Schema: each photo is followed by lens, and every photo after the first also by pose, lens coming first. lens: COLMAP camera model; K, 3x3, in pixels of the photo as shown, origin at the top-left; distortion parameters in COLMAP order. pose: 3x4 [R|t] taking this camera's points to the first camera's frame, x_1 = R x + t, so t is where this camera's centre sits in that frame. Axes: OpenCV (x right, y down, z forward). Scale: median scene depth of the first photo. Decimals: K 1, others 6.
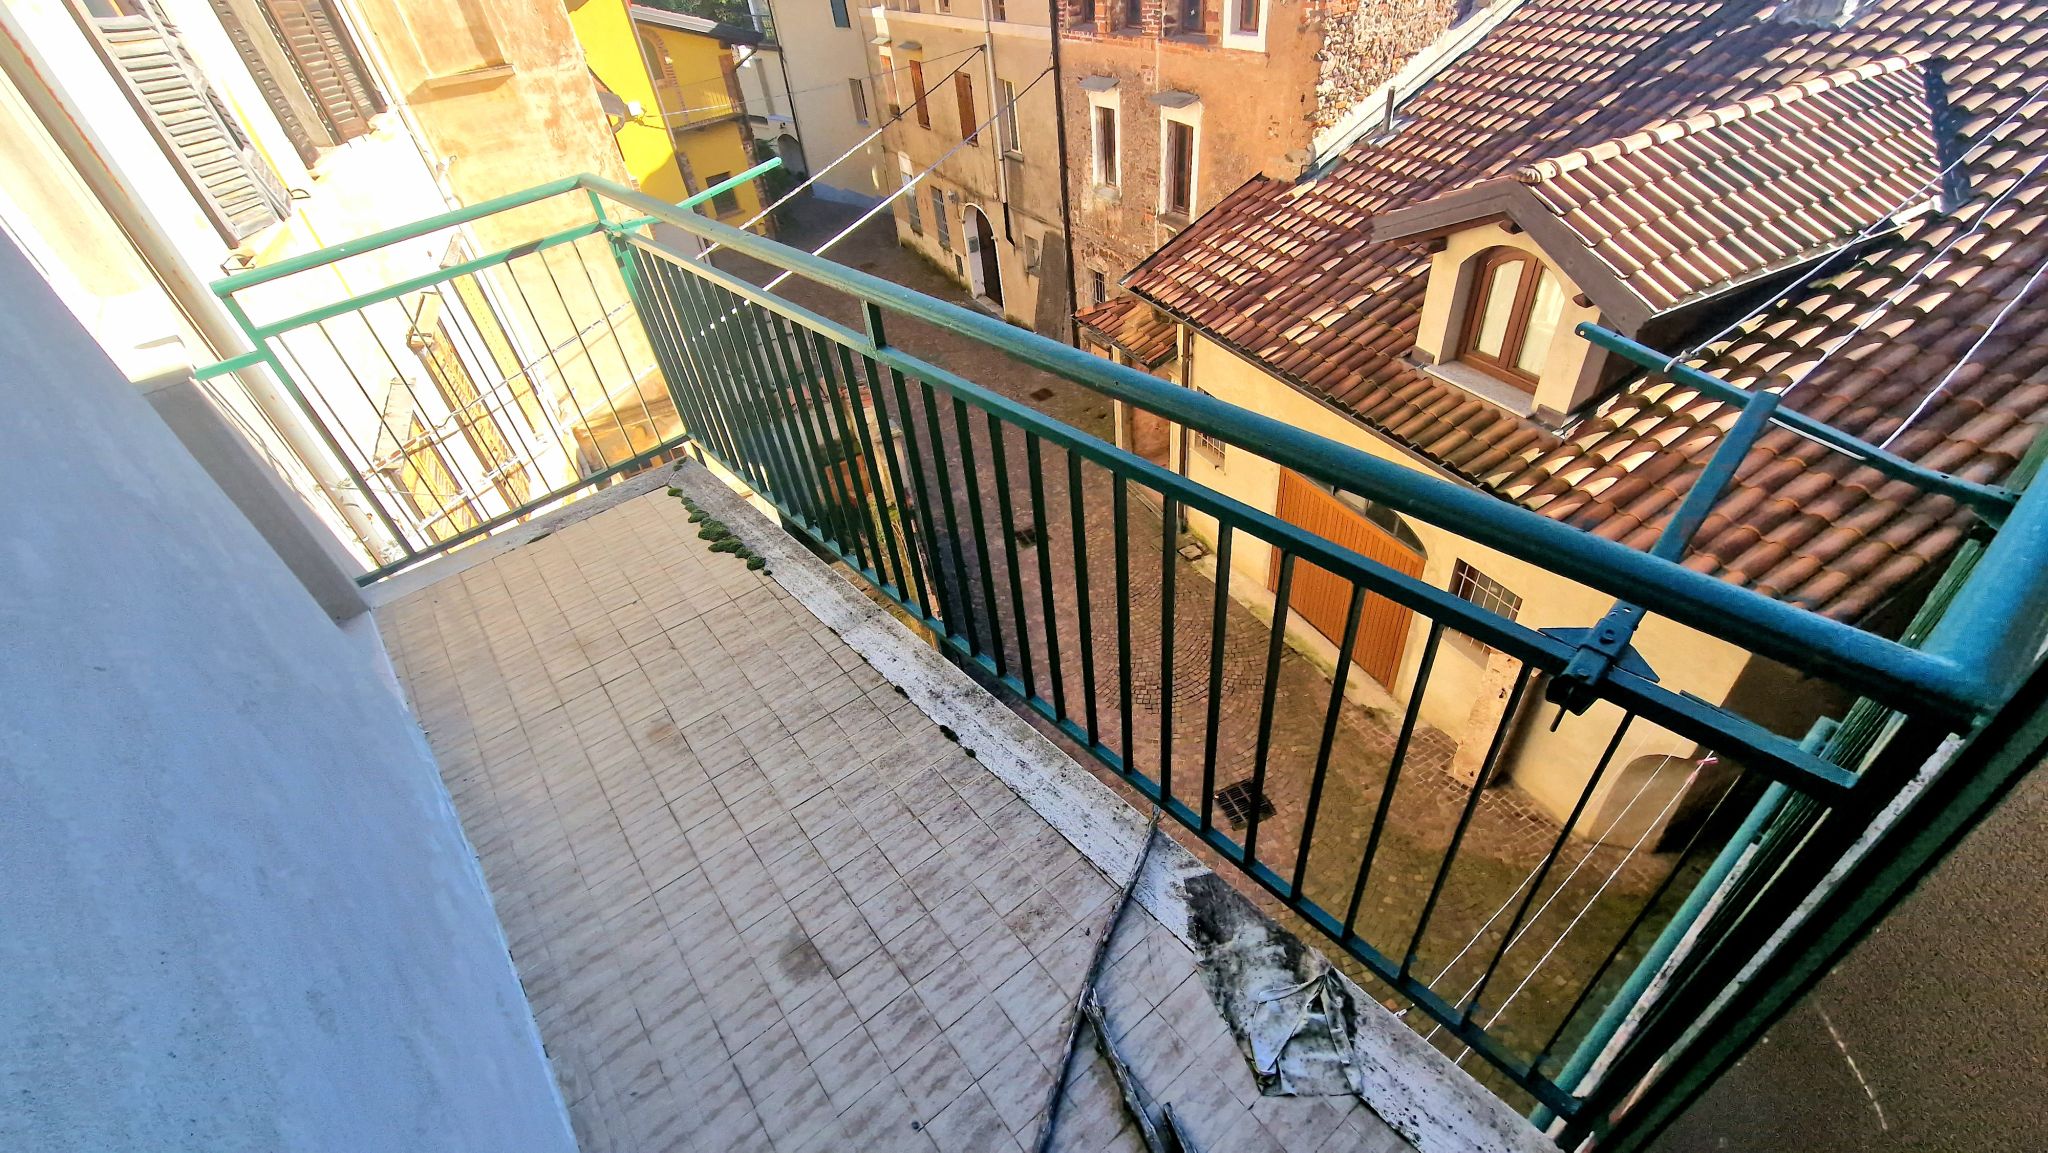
lens RADIAL K [[835.3, 0, 1023.5], [0, 835.3, 590.7], [0, 0, 1]] dist [0.007649, -0.008303]
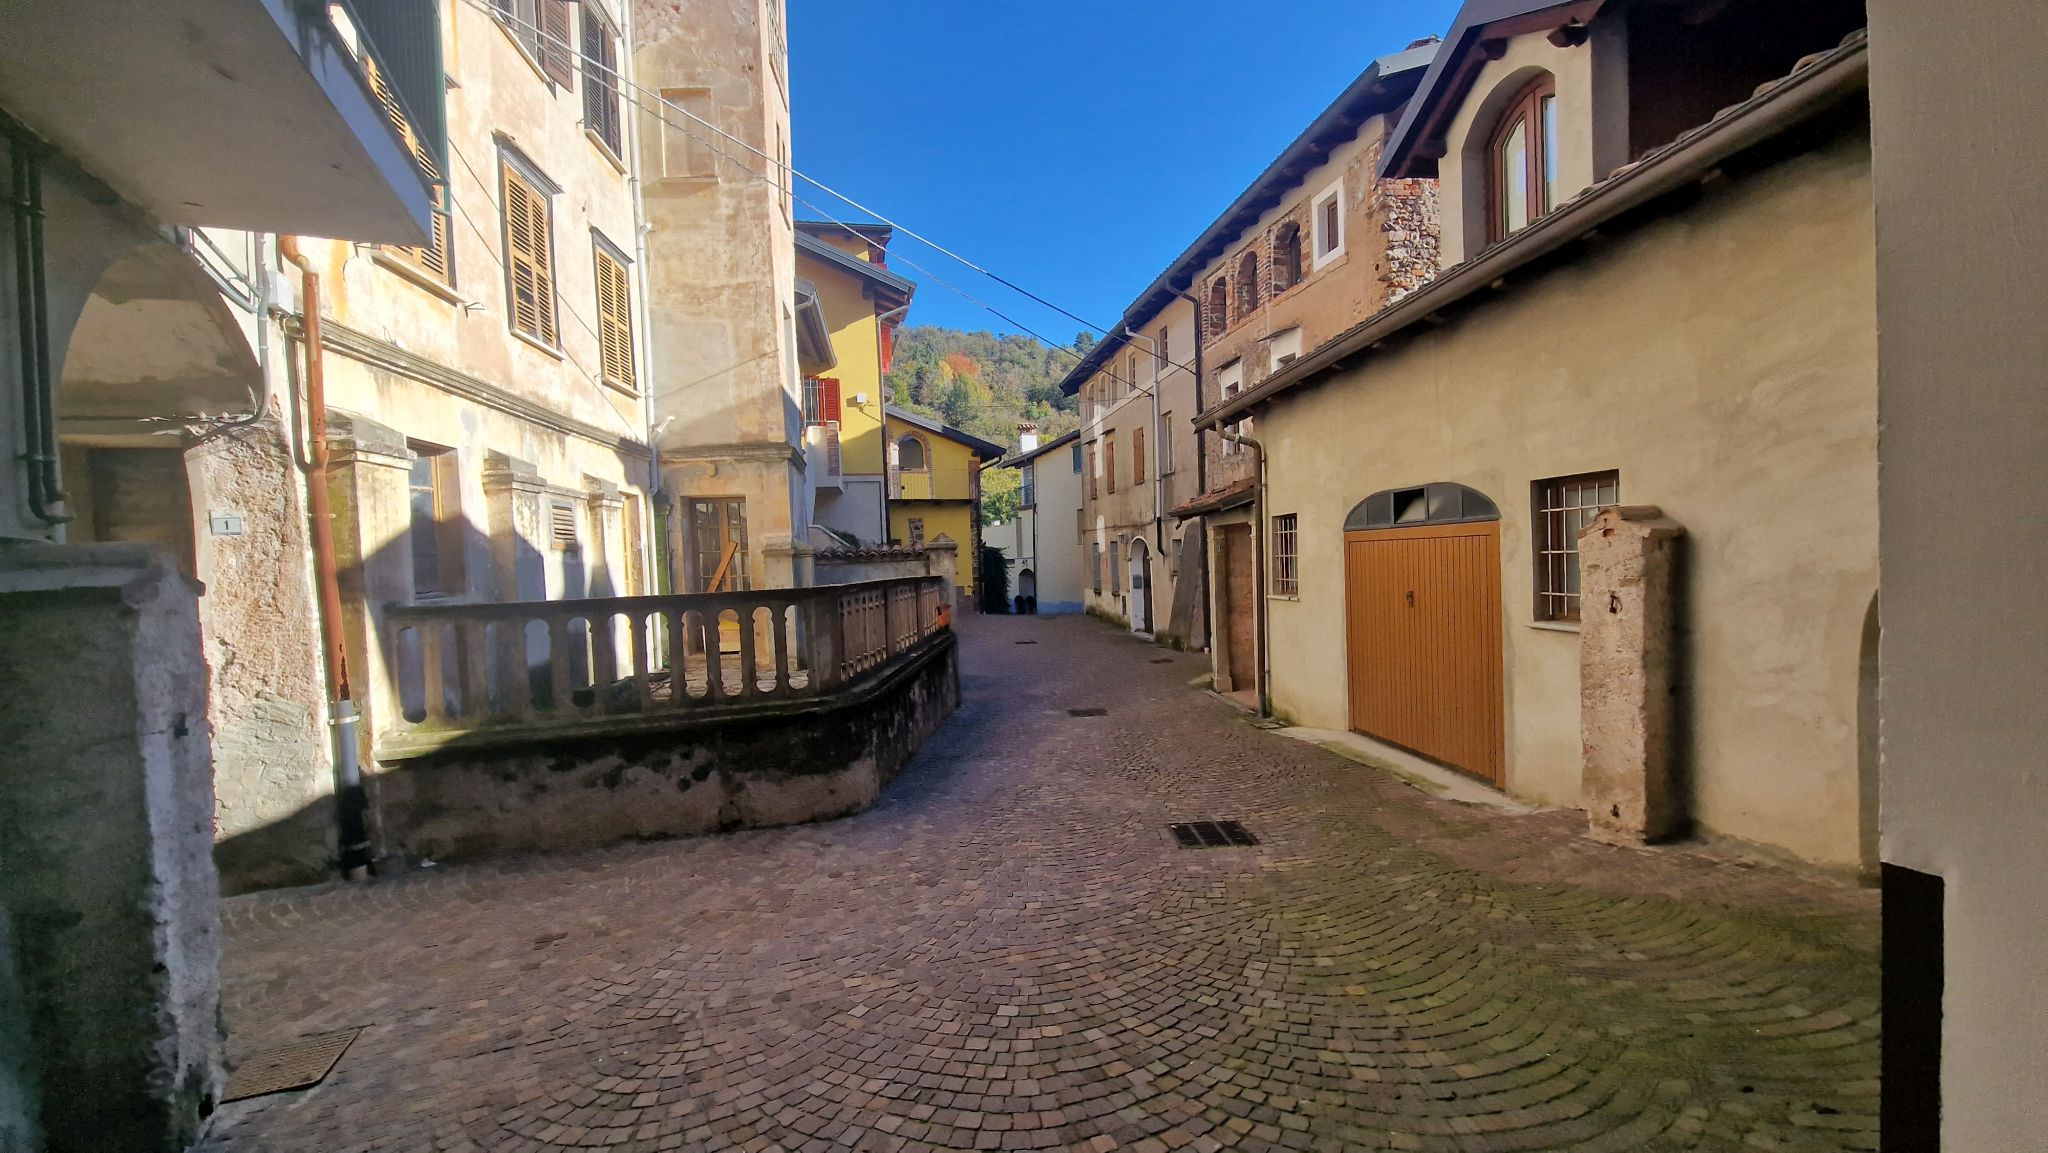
lens RADIAL K [[836.3, 0, 1026.1], [0, 836.3, 595.8], [0, 0, 1]] dist [-0.000592, -0.000480]
pose [[0.948131, 0.081647, -0.307216, 0.281861], [-0.245733, 0.801335, -0.545415, 0.444686], [0.201651, 0.592618, 0.779833, 0.345240]]
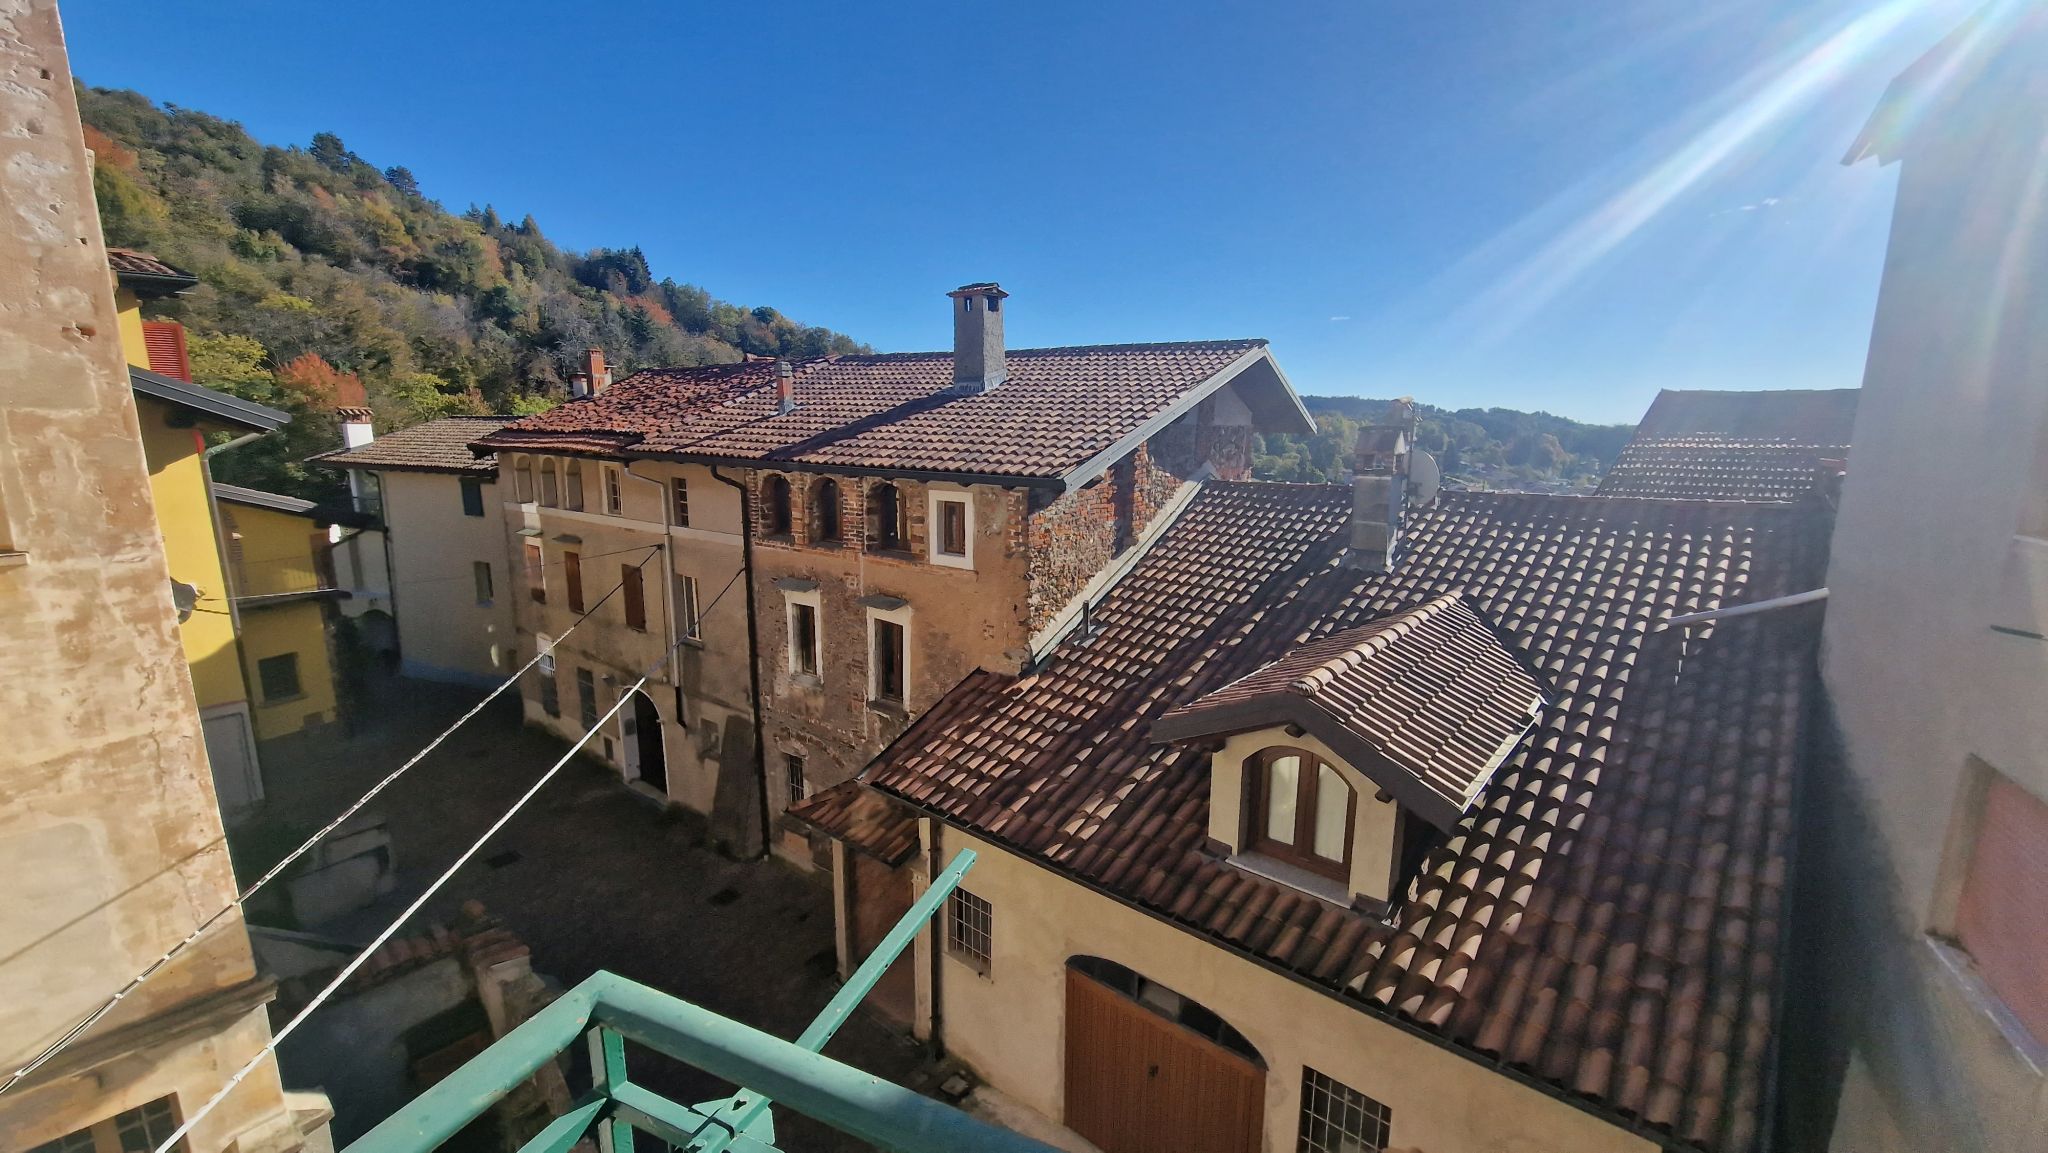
lens RADIAL K [[836.3, 0, 1026.1], [0, 836.3, 595.8], [0, 0, 1]] dist [-0.000592, -0.000480]
pose [[0.905637, 0.026839, 0.423203, -0.123004], [0.185969, 0.871767, -0.453252, -0.105255], [-0.381099, 0.489185, 0.784514, 0.129701]]
